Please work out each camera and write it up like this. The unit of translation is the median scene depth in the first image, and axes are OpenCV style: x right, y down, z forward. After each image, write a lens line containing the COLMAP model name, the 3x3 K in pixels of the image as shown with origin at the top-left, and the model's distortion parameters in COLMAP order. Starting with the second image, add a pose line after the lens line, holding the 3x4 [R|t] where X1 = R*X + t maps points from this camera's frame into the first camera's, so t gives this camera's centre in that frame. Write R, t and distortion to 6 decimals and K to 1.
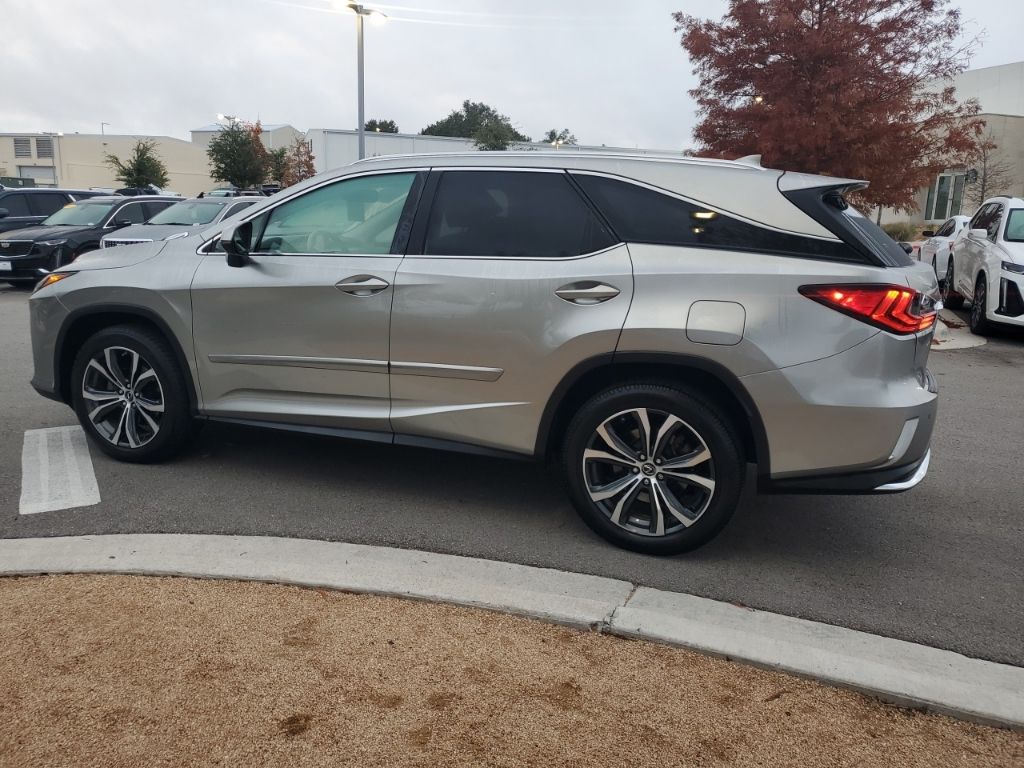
lens RADIAL K [[795.8, 0, 510.0], [0, 795.8, 390.2], [0, 0, 1]] dist [0.027436, -0.005535]
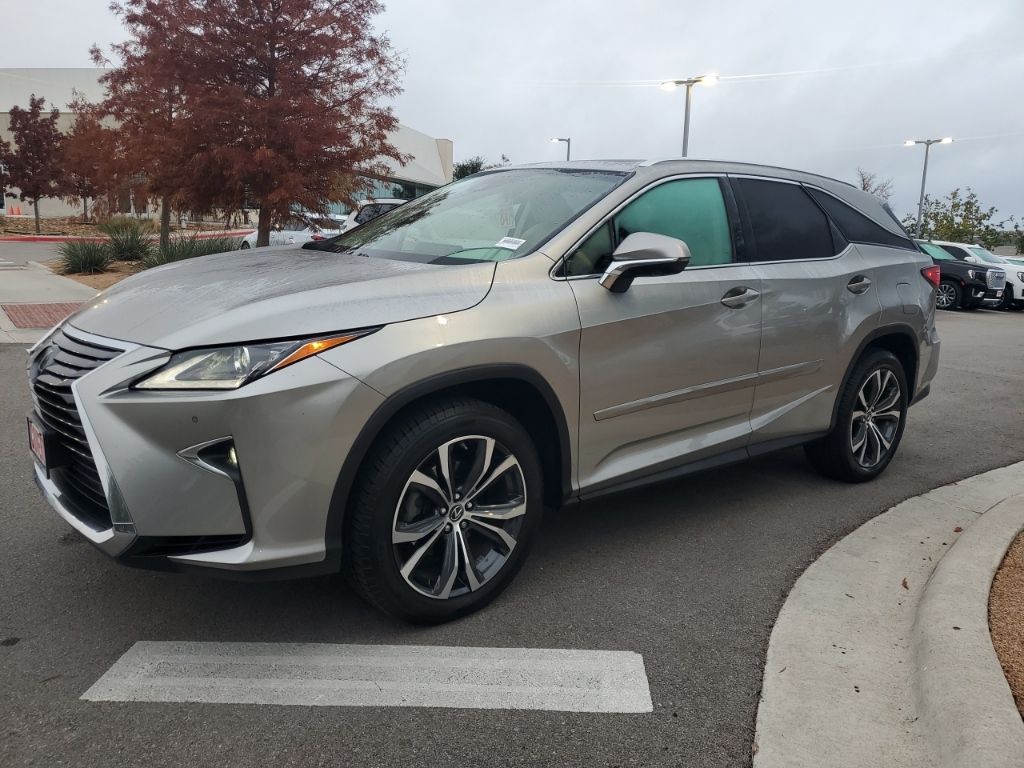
lens RADIAL K [[795.8, 0, 510.0], [0, 795.8, 390.2], [0, 0, 1]] dist [0.027436, -0.005535]
pose [[0.508585, -0.183327, 0.841268, -1.212446], [0.173931, 0.978801, 0.108149, -0.185786], [-0.843261, 0.091320, 0.529690, 0.787754]]
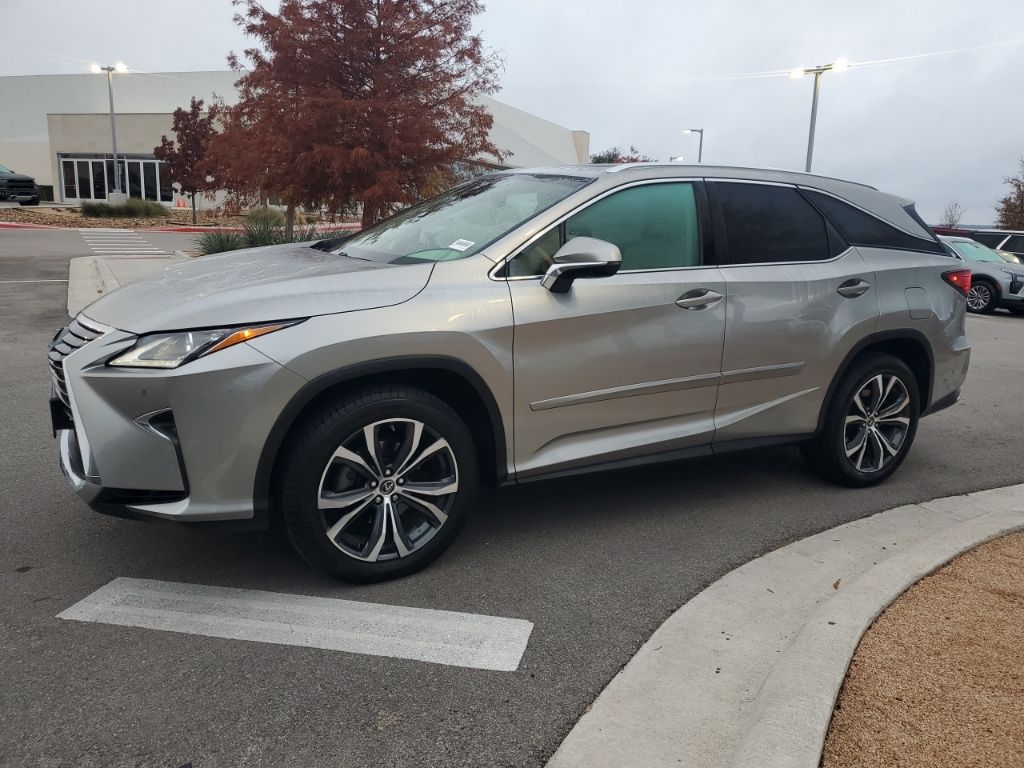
lens RADIAL K [[796.0, 0, 516.7], [0, 796.0, 397.8], [0, 0, 1]] dist [0.024687, -0.003592]
pose [[0.643619, -0.175182, 0.745028, -1.147978], [0.151476, 0.983353, 0.100362, -0.154922], [-0.750207, 0.048259, 0.659440, 0.565497]]
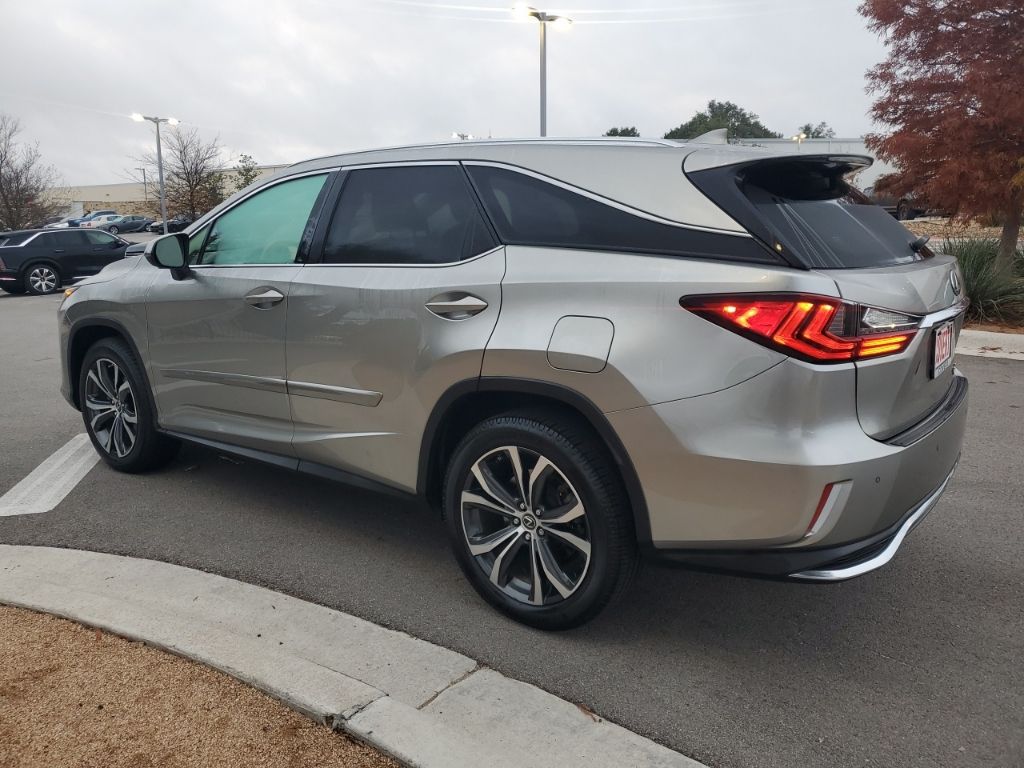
lens RADIAL K [[803.9, 0, 512.0], [0, 803.9, 384.0], [0, 0, 1]] dist [0.032457, -0.002122]
pose [[0.953374, 0.026129, -0.300657, 0.396896], [-0.031740, 0.999401, -0.013793, -0.028971], [0.300116, 0.022692, 0.953633, 0.204176]]
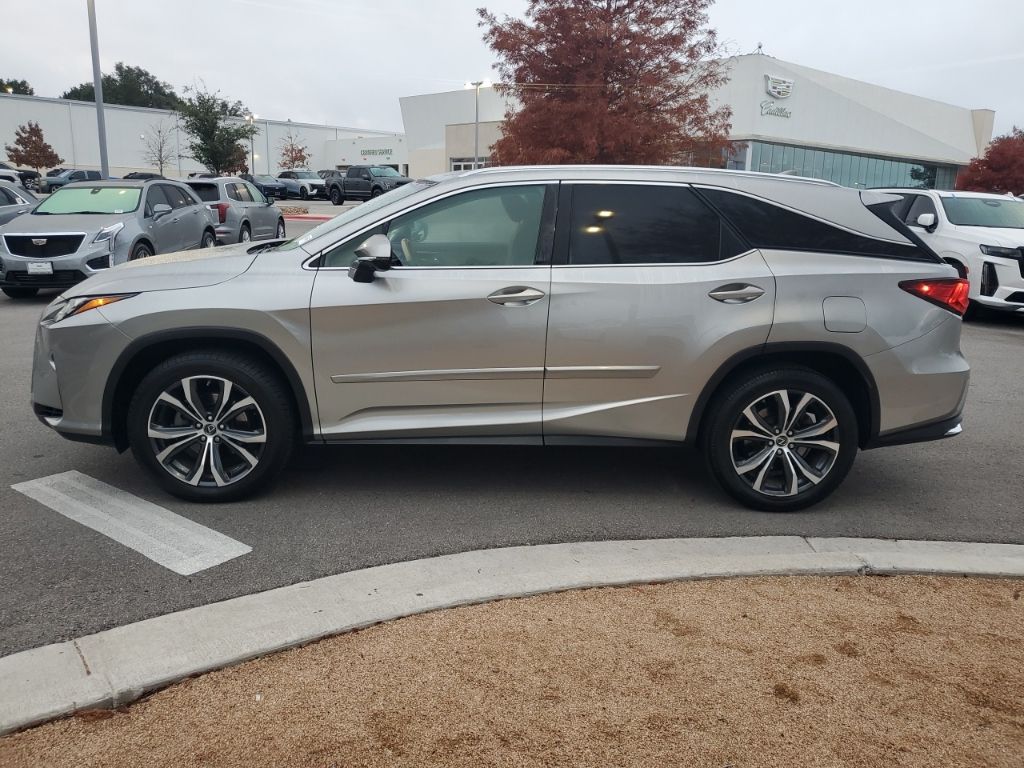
lens RADIAL K [[795.8, 0, 510.0], [0, 795.8, 390.2], [0, 0, 1]] dist [0.027436, -0.005535]
pose [[0.920119, -0.093627, 0.380283, -0.633895], [0.083123, 0.995568, 0.043991, -0.060443], [-0.382717, -0.008867, 0.923823, 0.058759]]
